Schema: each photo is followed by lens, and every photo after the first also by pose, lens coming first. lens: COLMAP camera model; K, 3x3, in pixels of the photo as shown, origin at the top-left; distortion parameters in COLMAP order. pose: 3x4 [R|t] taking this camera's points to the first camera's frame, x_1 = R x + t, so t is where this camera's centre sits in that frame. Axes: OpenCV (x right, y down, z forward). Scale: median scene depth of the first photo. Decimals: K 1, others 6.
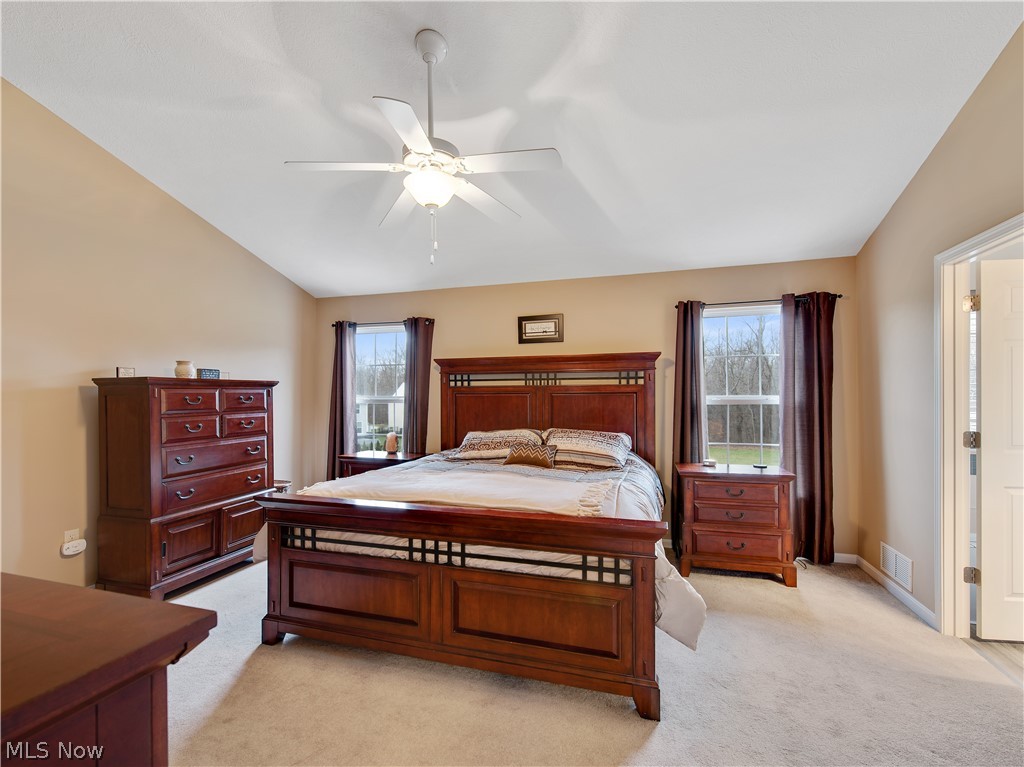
lens RADIAL K [[470.1, 0, 486.9], [0, 470.1, 395.2], [0, 0, 1]] dist [0.000114, -0.000167]
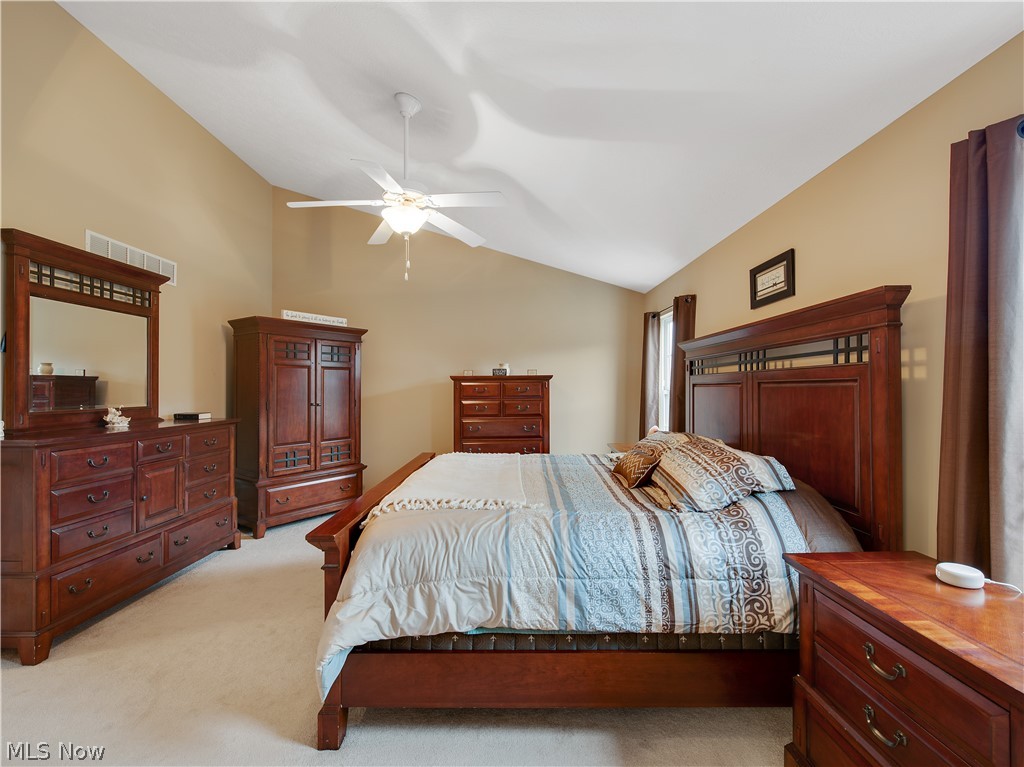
lens RADIAL K [[428.2, 0, 488.0], [0, 428.2, 385.3], [0, 0, 1]] dist [-0.000277, -0.000228]
pose [[0.317603, -0.002853, -0.948220, 0.654466], [0.004185, 0.999990, -0.001607, -0.001378], [0.948215, -0.003458, 0.317612, 0.548073]]
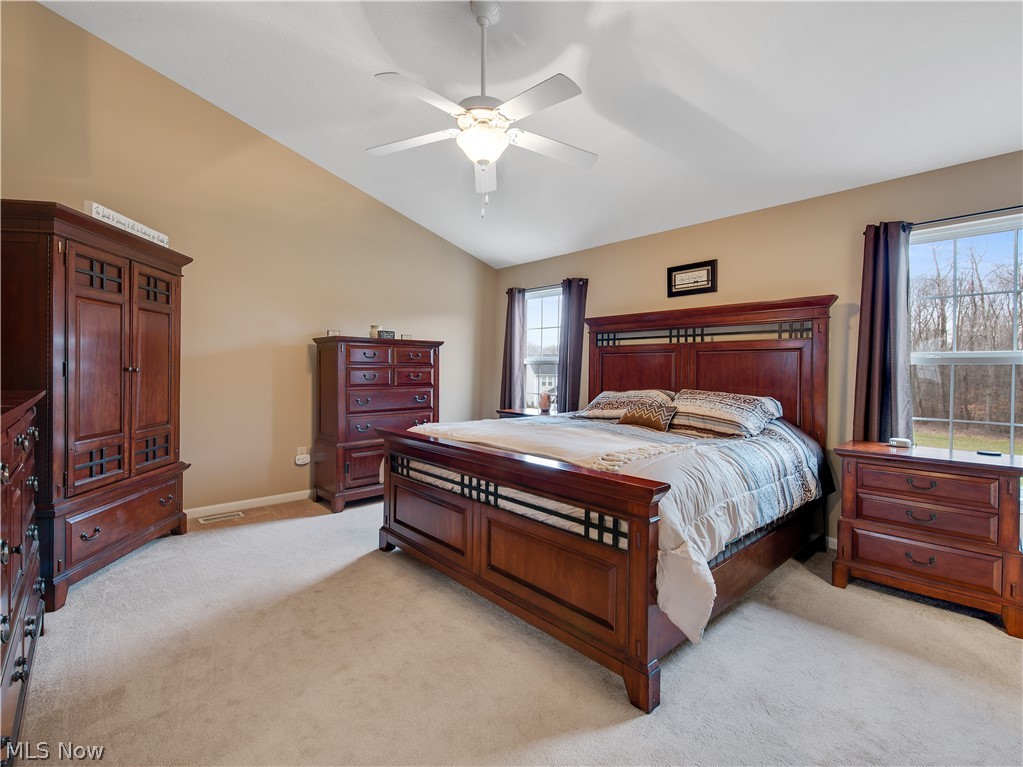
lens RADIAL K [[467.0, 0, 497.8], [0, 467.0, 372.2], [0, 0, 1]] dist [0.000348, -0.000562]
pose [[0.870835, 0.018989, -0.491208, 0.280252], [-0.015641, 0.999818, 0.010922, 0.036199], [0.491327, -0.001828, 0.870974, 0.068051]]
